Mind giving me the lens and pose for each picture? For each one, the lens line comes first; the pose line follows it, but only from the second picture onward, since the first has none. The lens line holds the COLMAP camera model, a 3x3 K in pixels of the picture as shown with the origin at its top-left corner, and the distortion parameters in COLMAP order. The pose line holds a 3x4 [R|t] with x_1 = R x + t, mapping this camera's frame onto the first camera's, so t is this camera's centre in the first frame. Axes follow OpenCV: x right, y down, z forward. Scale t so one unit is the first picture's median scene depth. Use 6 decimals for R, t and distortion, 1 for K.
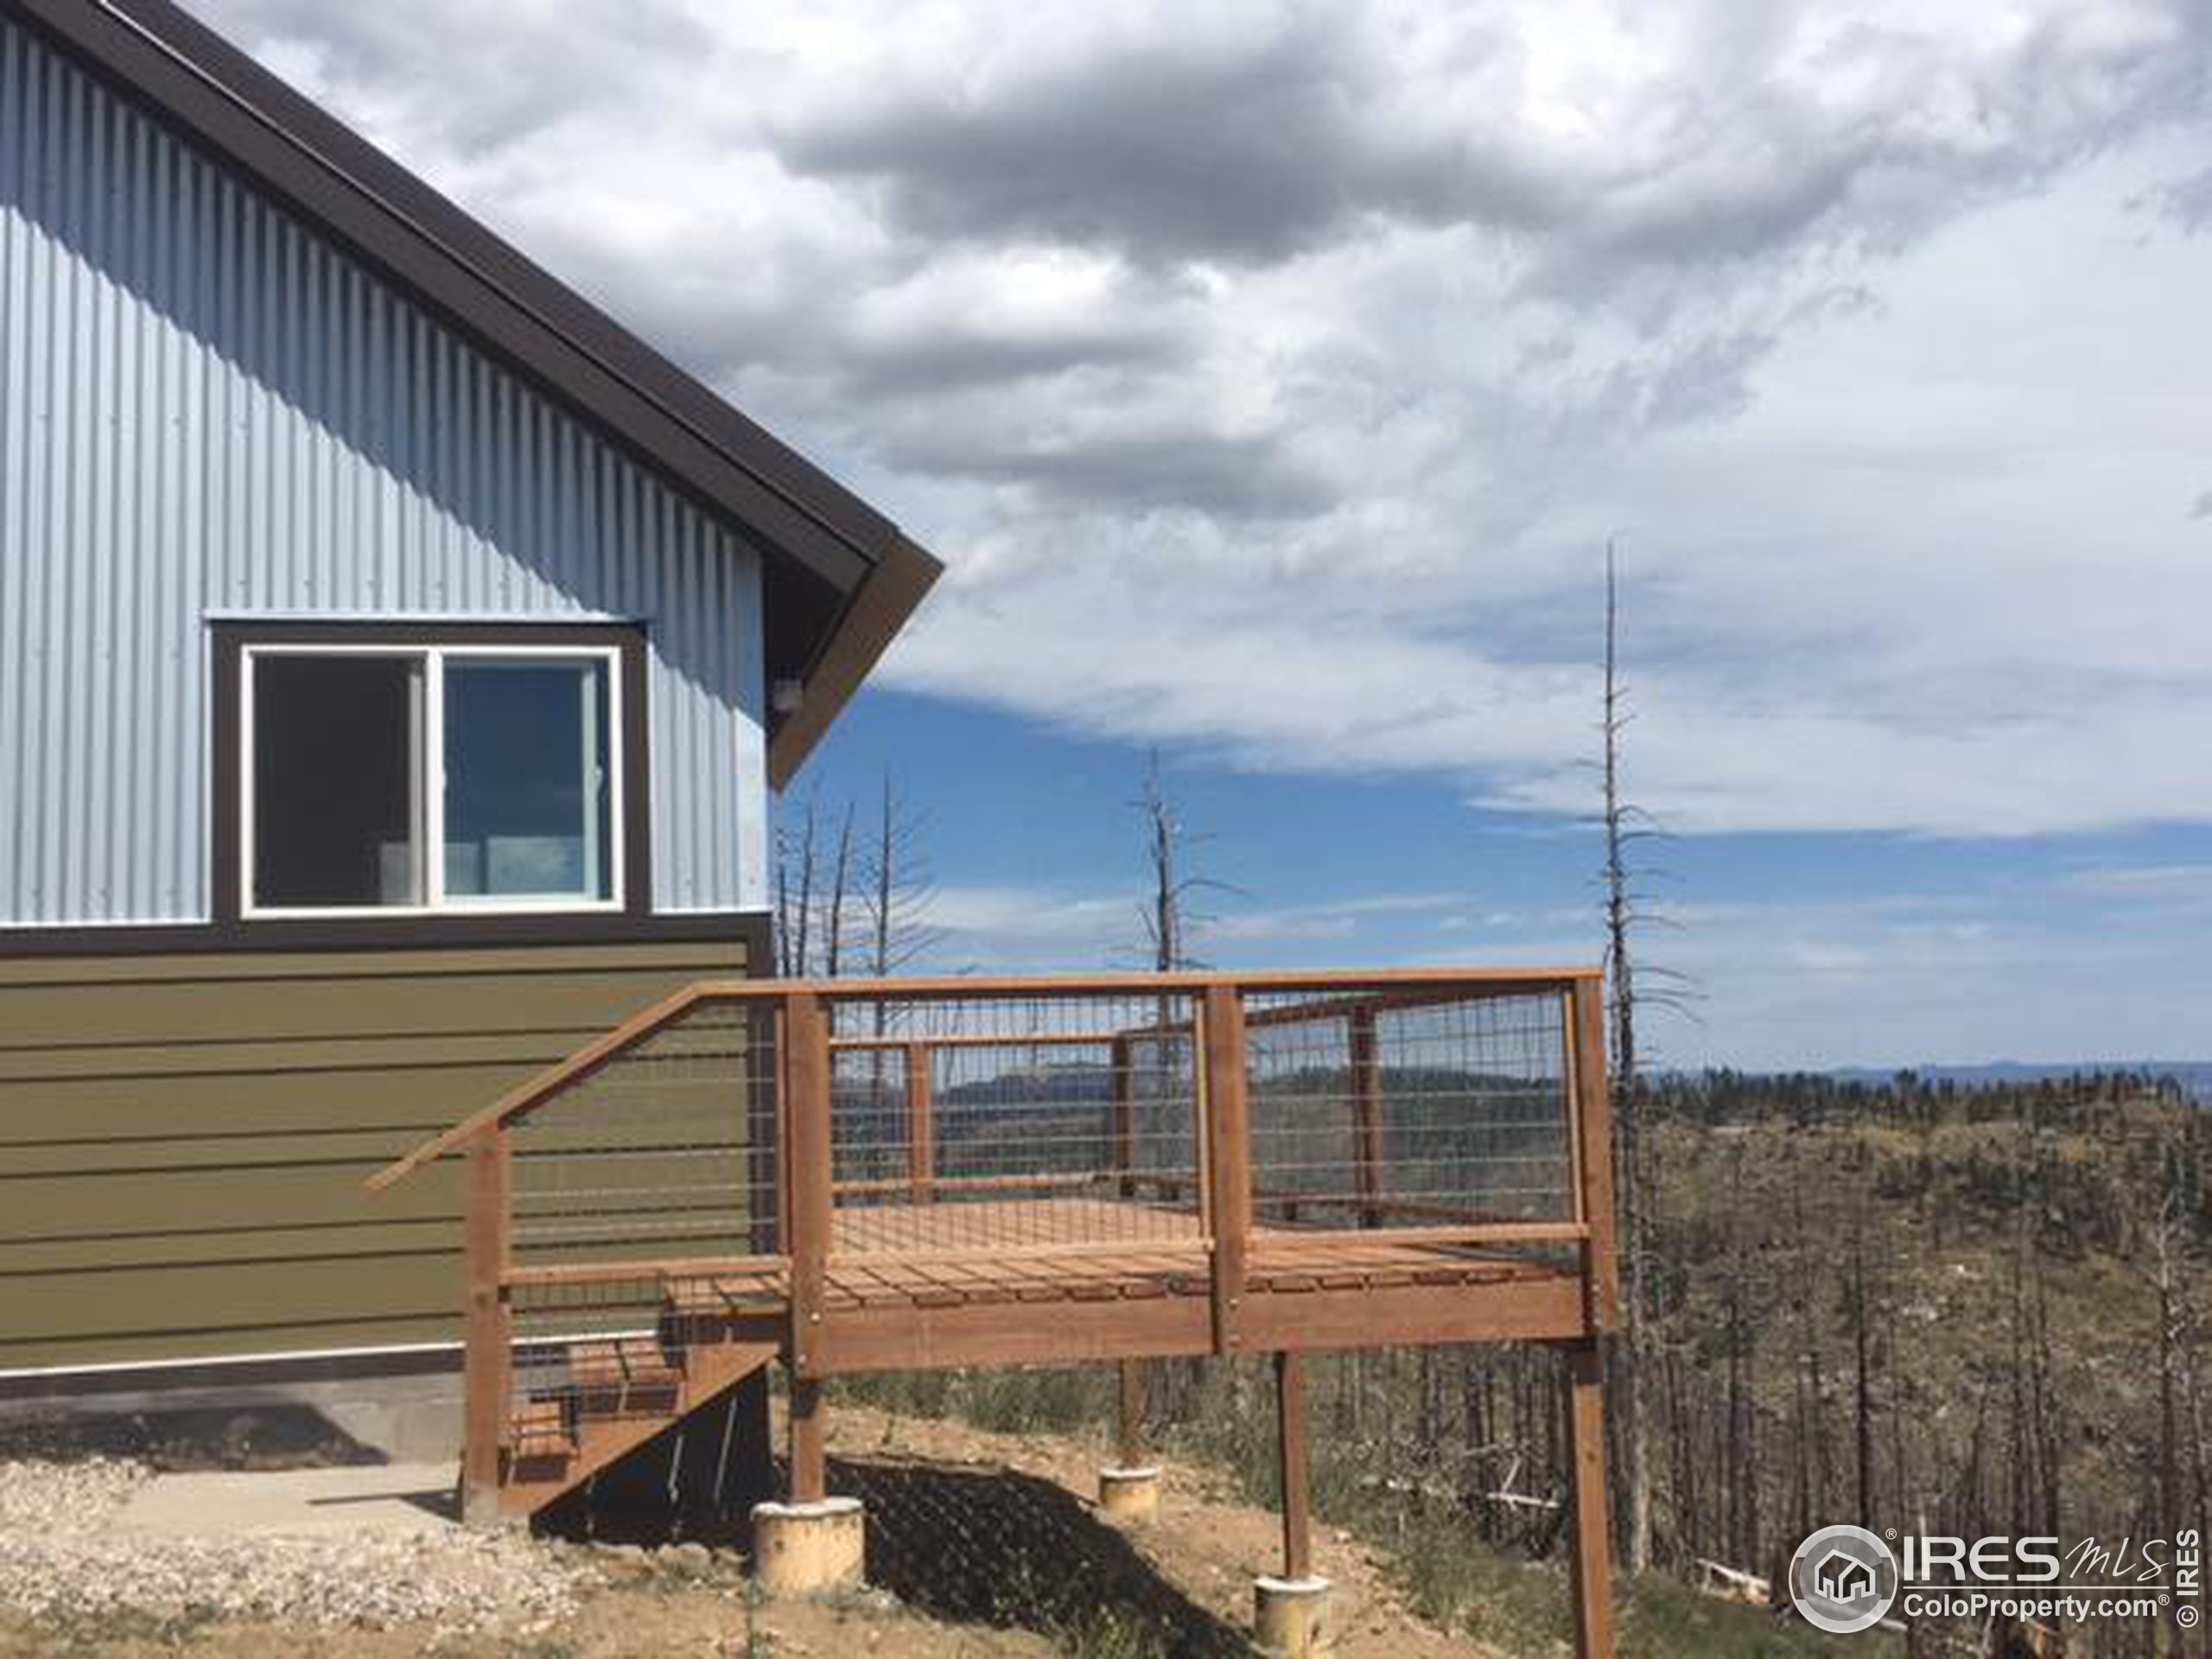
lens RADIAL K [[2475.0, 0, 1114.2], [0, 2475.0, 821.9], [0, 0, 1]] dist [0.064215, -0.027588]
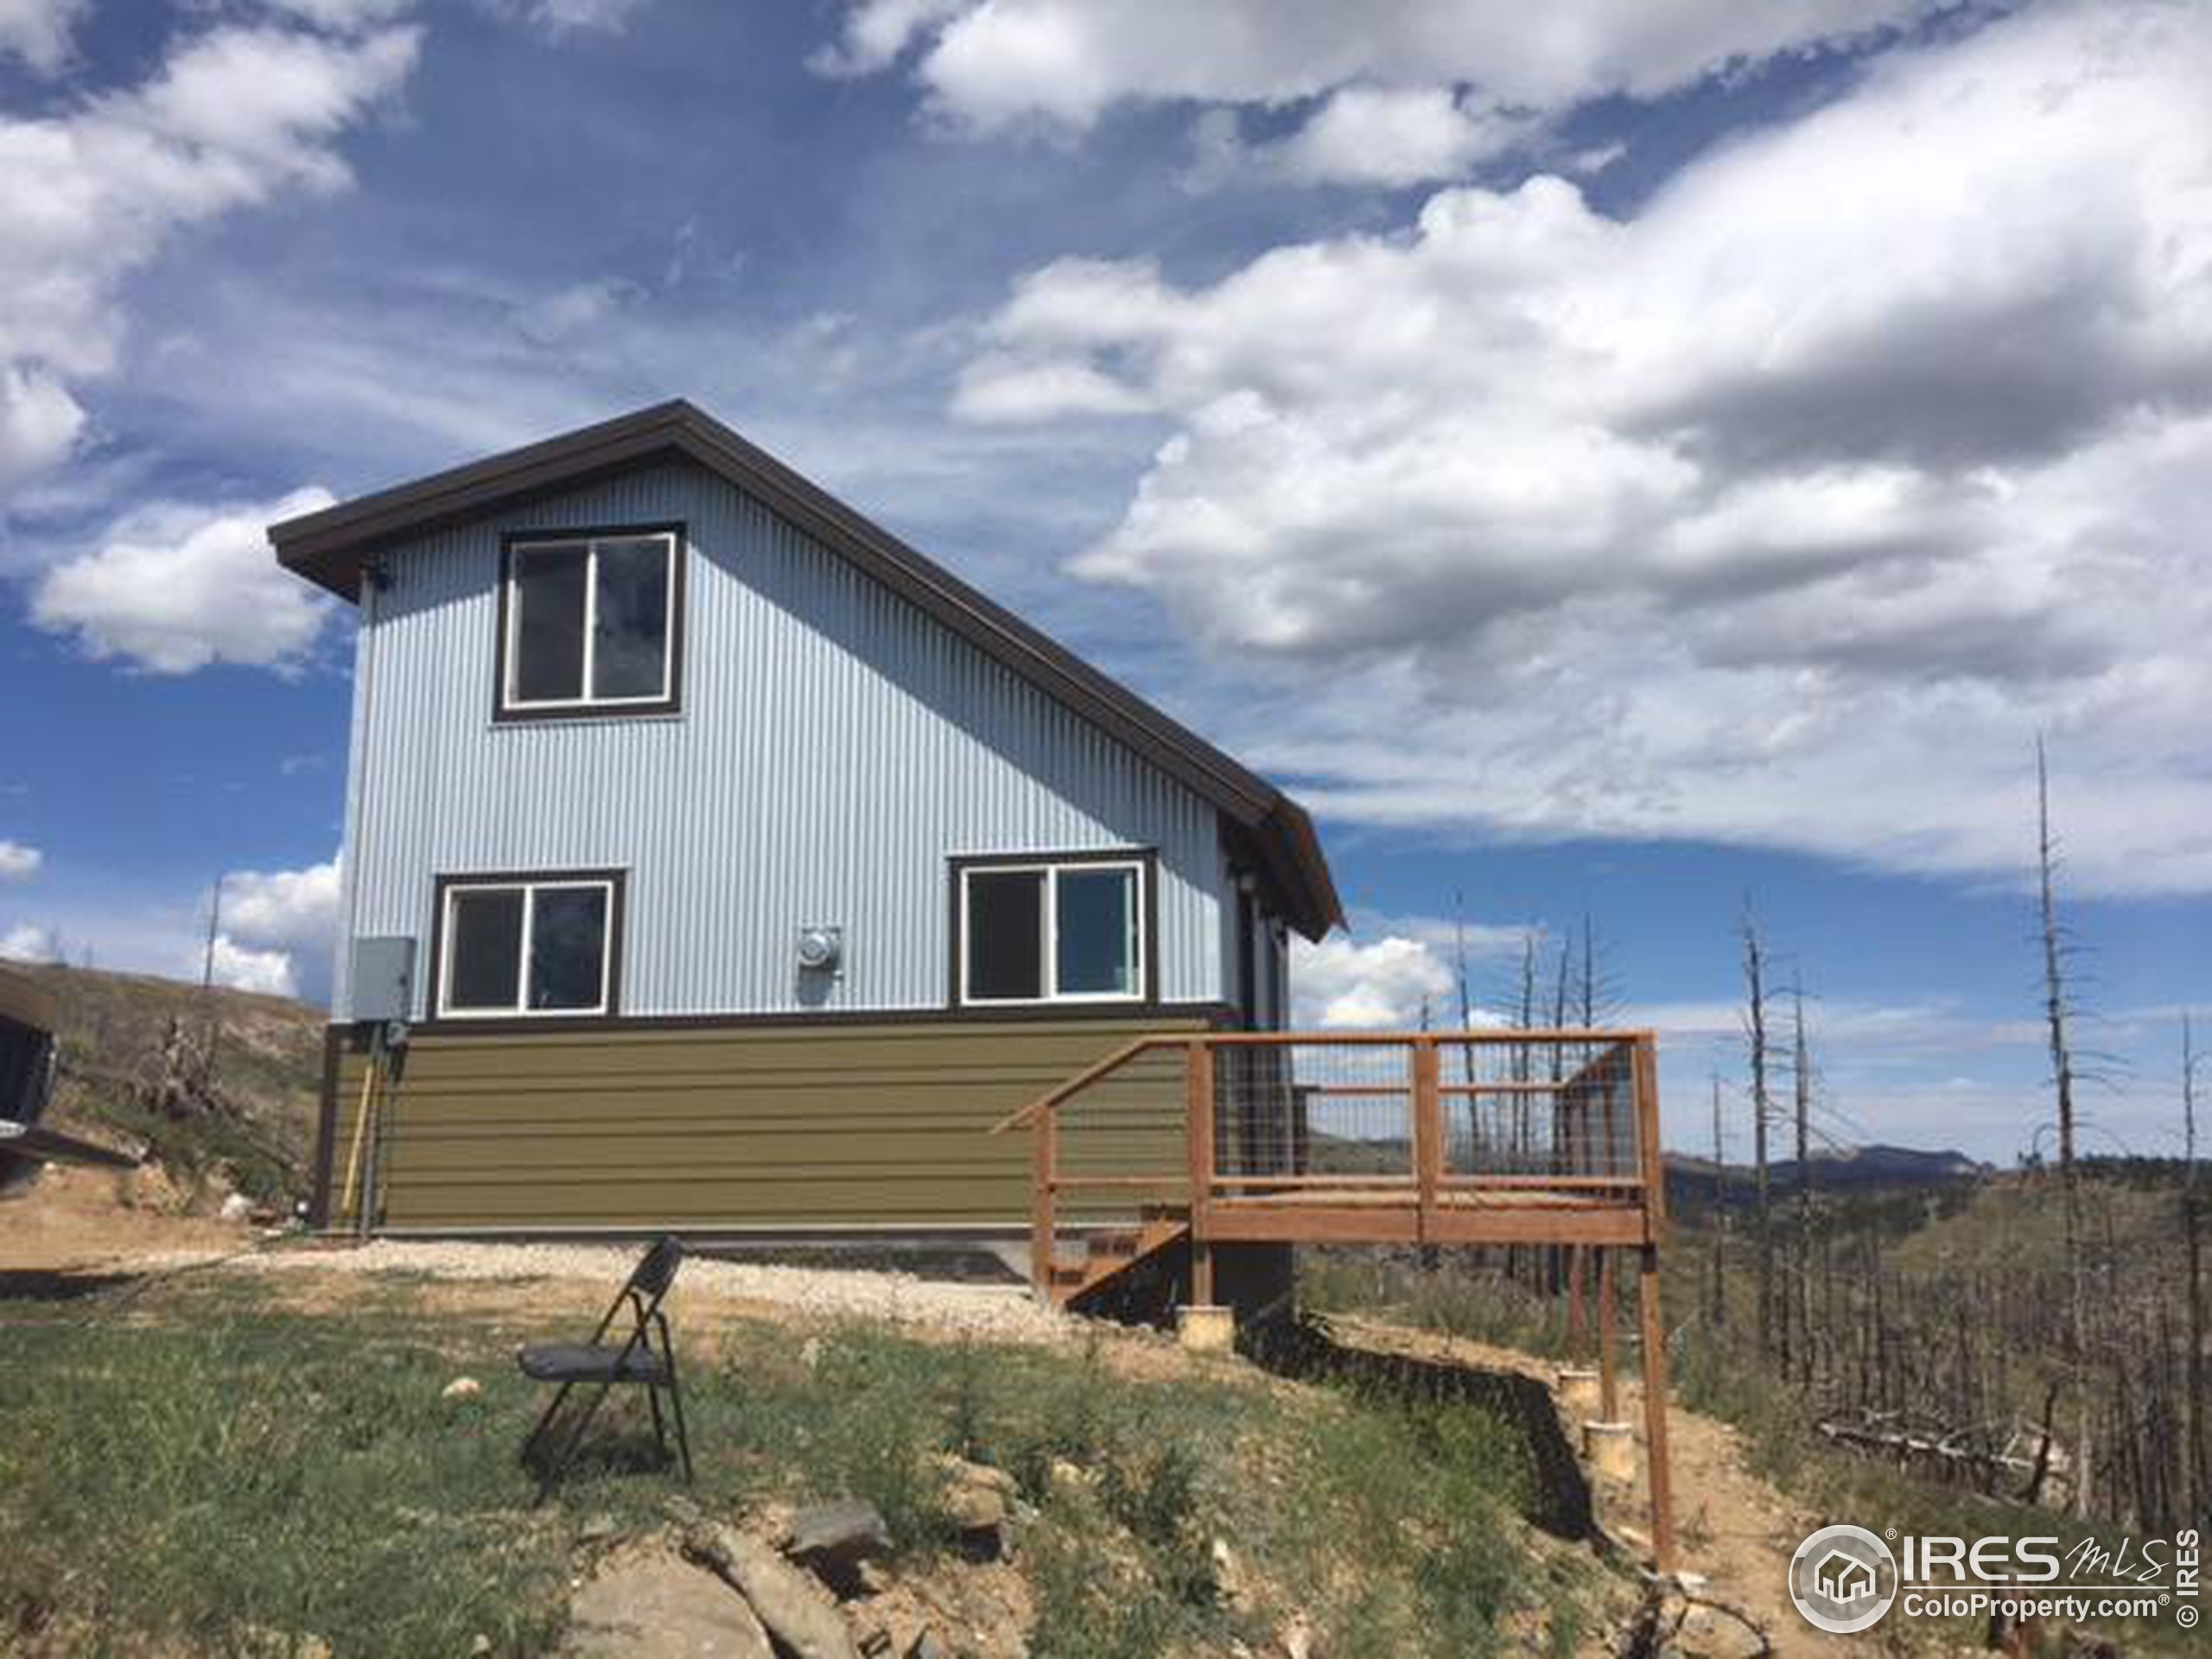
lens RADIAL K [[1876.5, 0, 1106.0], [0, 1876.5, 829.5], [0, 0, 1]] dist [0.087628, -0.108077]
pose [[0.923047, -0.041466, -0.382446, 0.334056], [0.017078, 0.997610, -0.066945, 0.000777], [0.384308, 0.055262, 0.921549, -0.348444]]
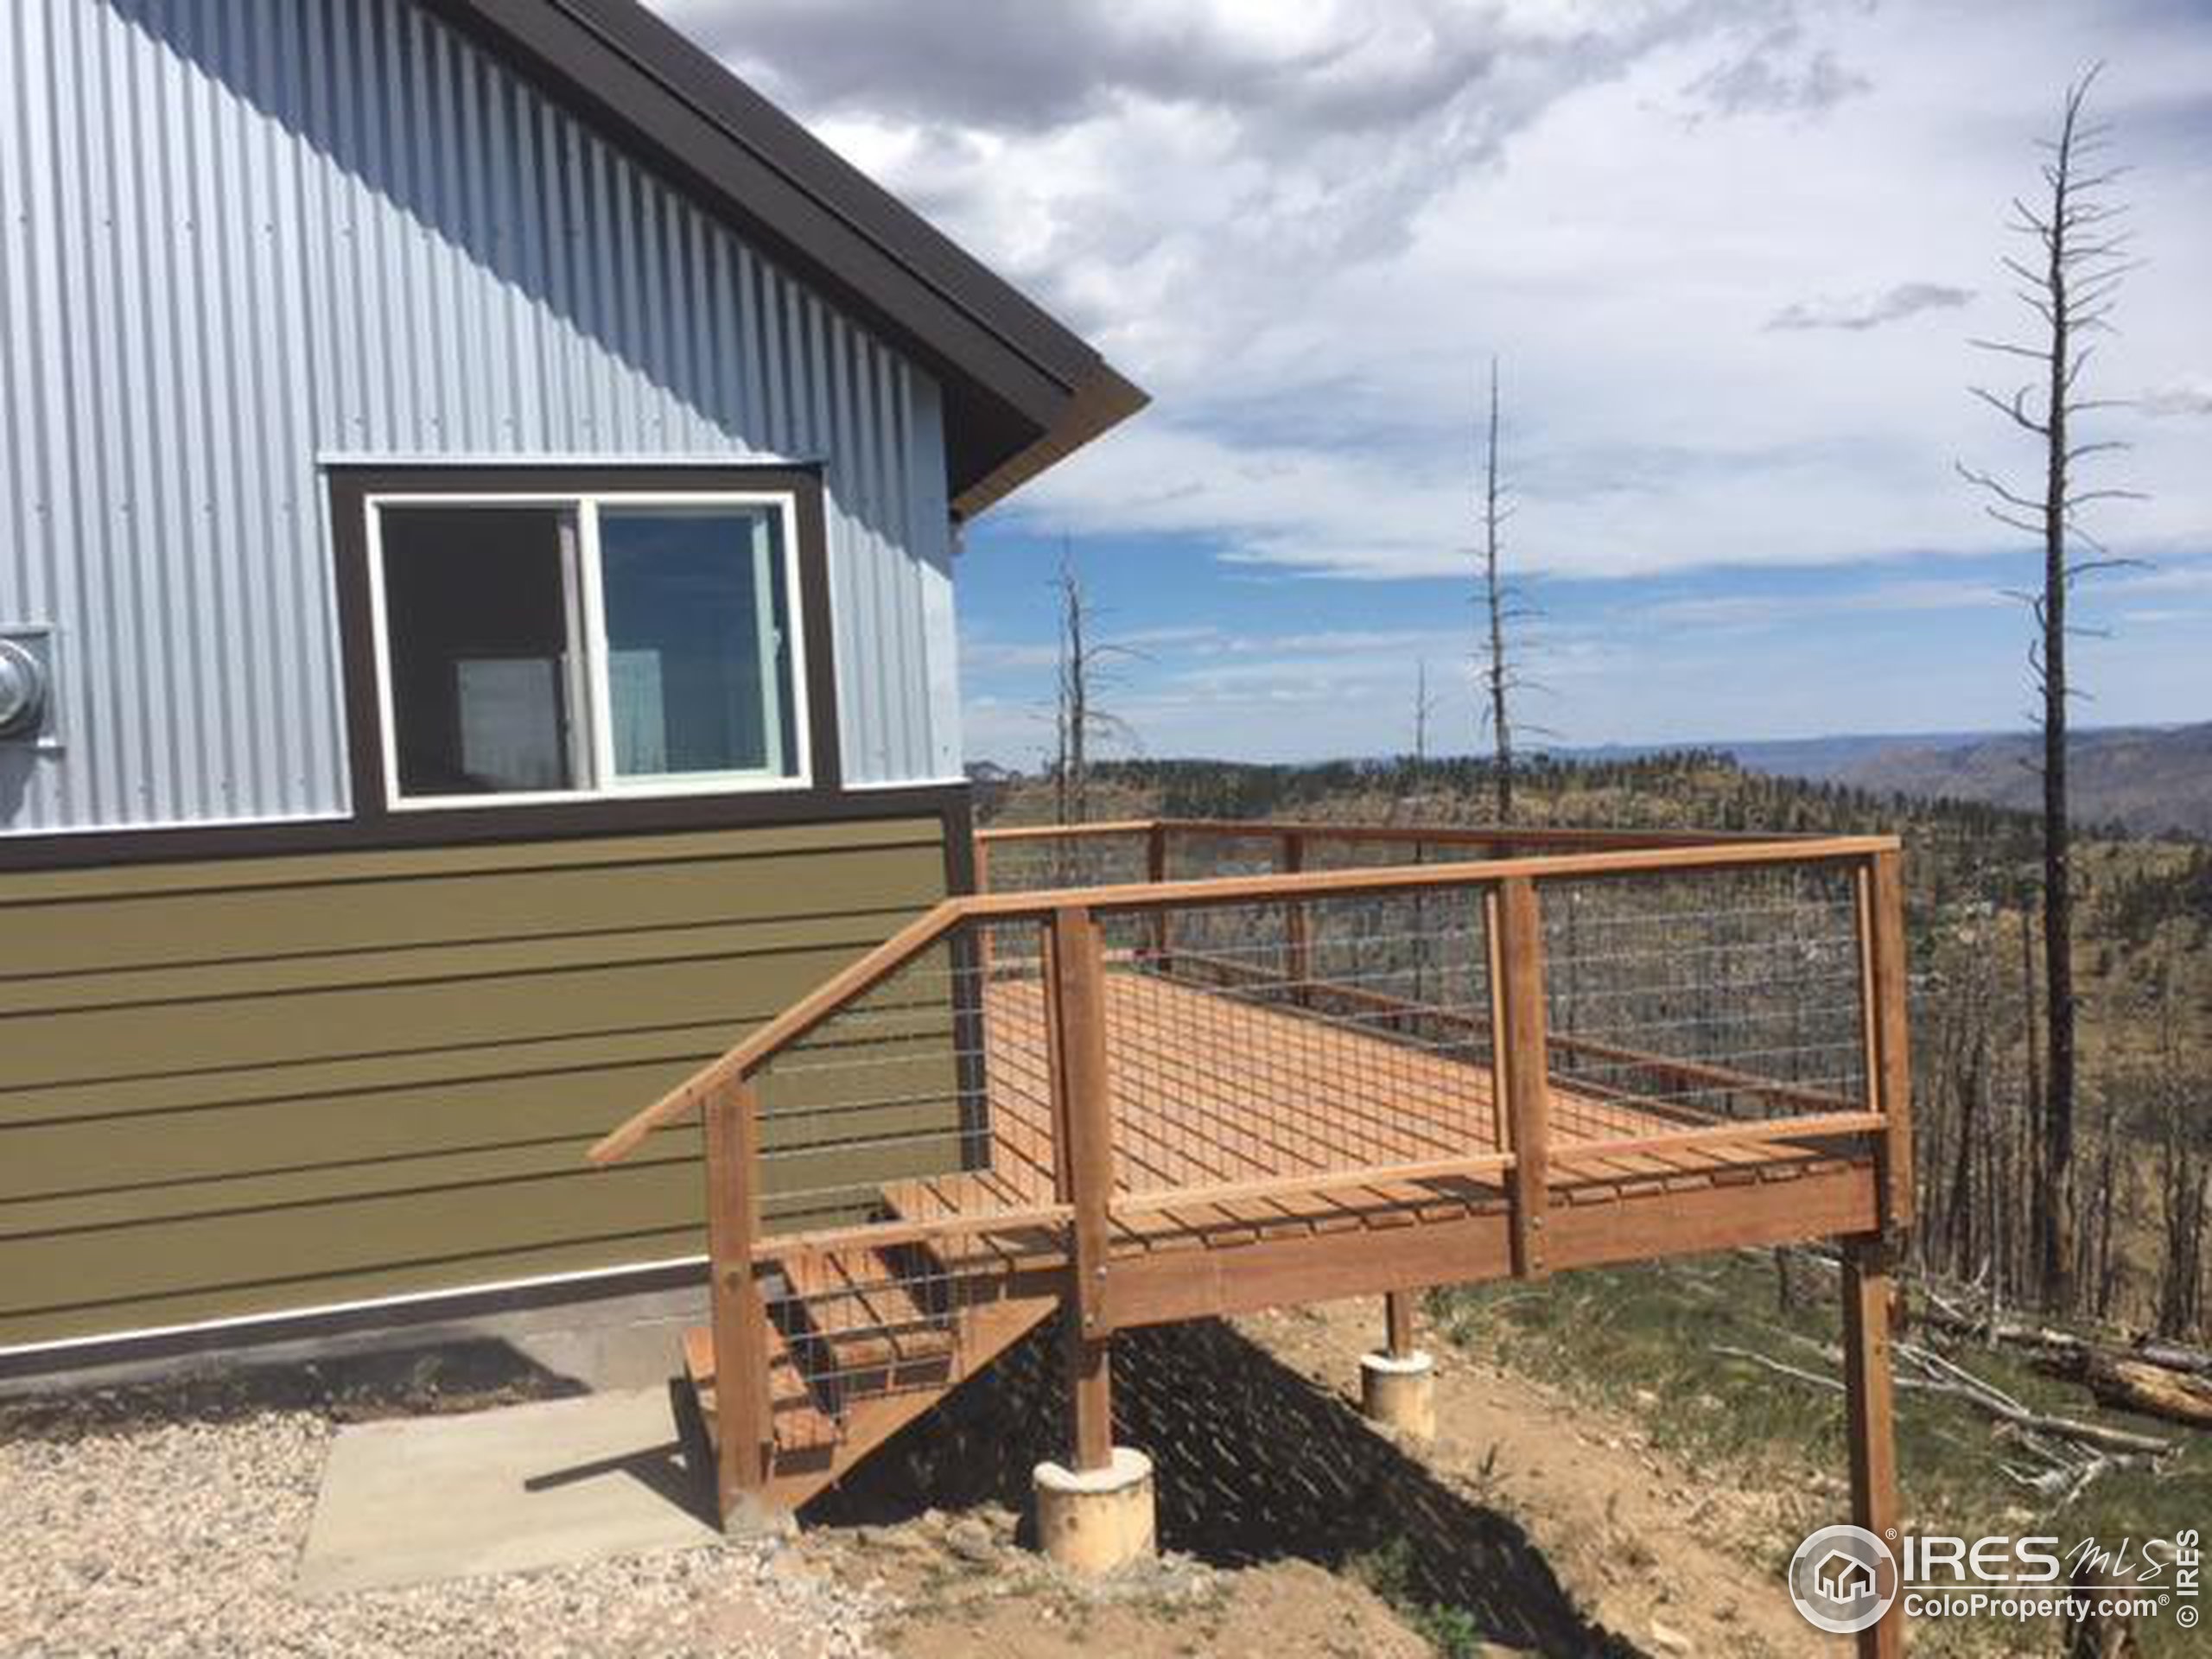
lens RADIAL K [[1876.5, 0, 1106.0], [0, 1876.5, 829.5], [0, 0, 1]] dist [0.087628, -0.108077]
pose [[0.996470, -0.021672, 0.081105, -0.147654], [0.010518, 0.990720, 0.135509, -0.042024], [-0.083289, -0.134178, 0.987451, 0.307962]]
